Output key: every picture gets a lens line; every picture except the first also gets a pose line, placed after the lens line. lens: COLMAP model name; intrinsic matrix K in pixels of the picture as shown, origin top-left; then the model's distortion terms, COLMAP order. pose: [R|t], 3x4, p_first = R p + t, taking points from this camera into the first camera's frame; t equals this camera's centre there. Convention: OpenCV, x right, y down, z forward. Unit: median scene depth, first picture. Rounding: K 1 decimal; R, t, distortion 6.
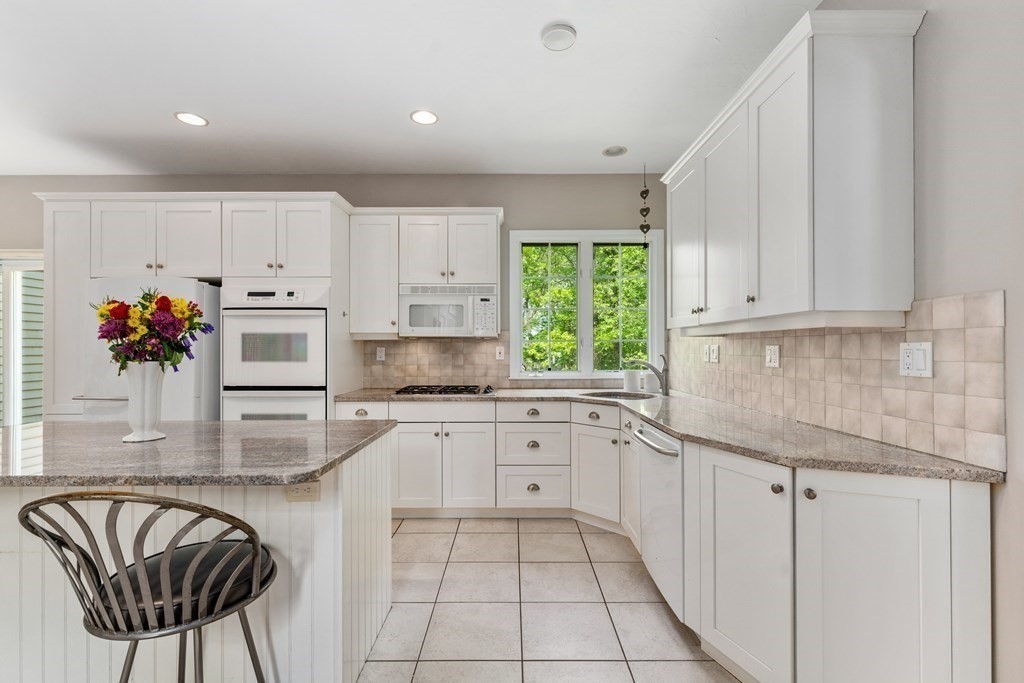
lens RADIAL K [[451.3, 0, 510.3], [0, 451.3, 343.8], [0, 0, 1]] dist [0.005269, -0.000980]
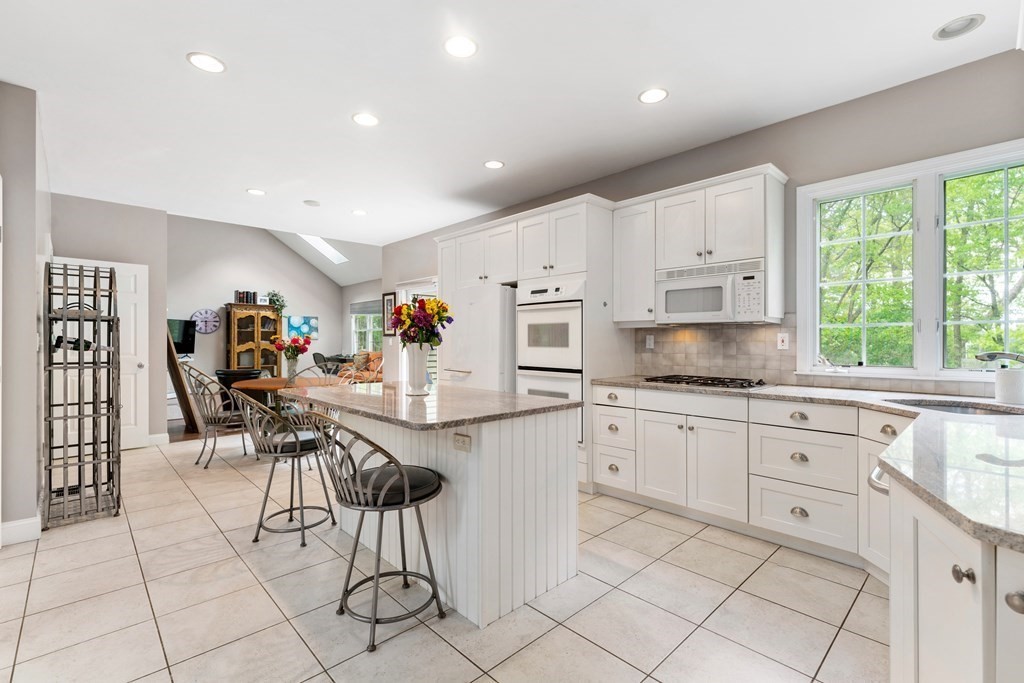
lens RADIAL K [[451.3, 0, 513.3], [0, 451.3, 339.6], [0, 0, 1]] dist [0.005269, -0.000980]
pose [[0.697127, -0.000132, -0.716947, 0.270454], [0.006817, 0.999956, 0.006444, 0.010930], [0.716915, -0.009380, 0.697098, 0.100037]]
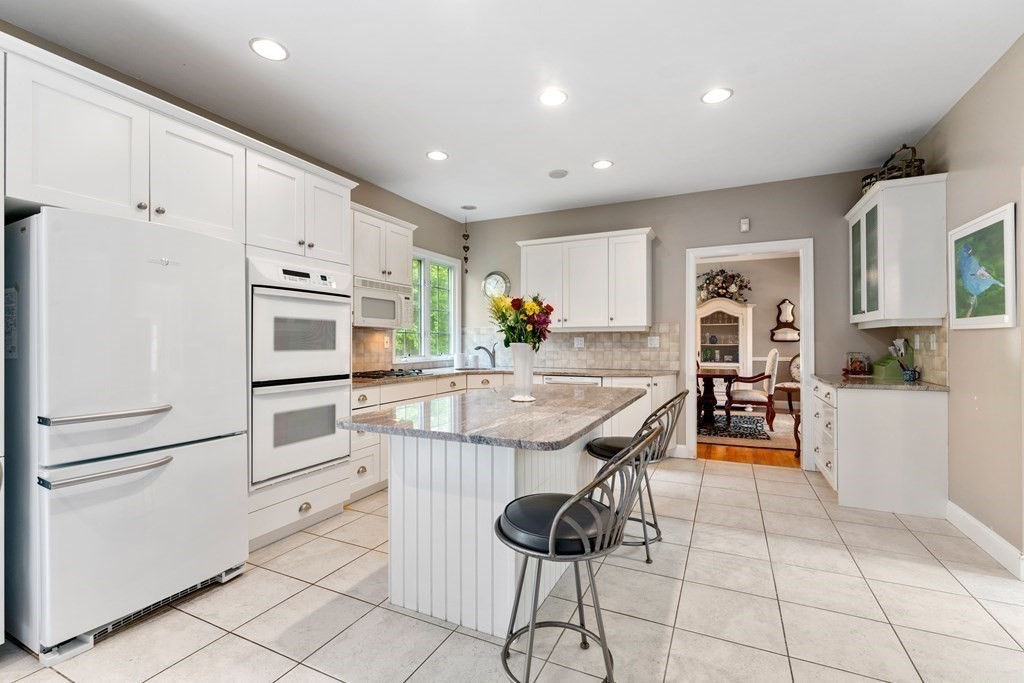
lens RADIAL K [[451.3, 0, 509.7], [0, 451.3, 337.1], [0, 0, 1]] dist [0.005269, -0.000980]
pose [[0.433279, 0.010706, 0.901196, -1.149819], [-0.009402, 0.999929, -0.007359, 0.015455], [-0.901211, -0.005285, 0.433349, 0.243885]]
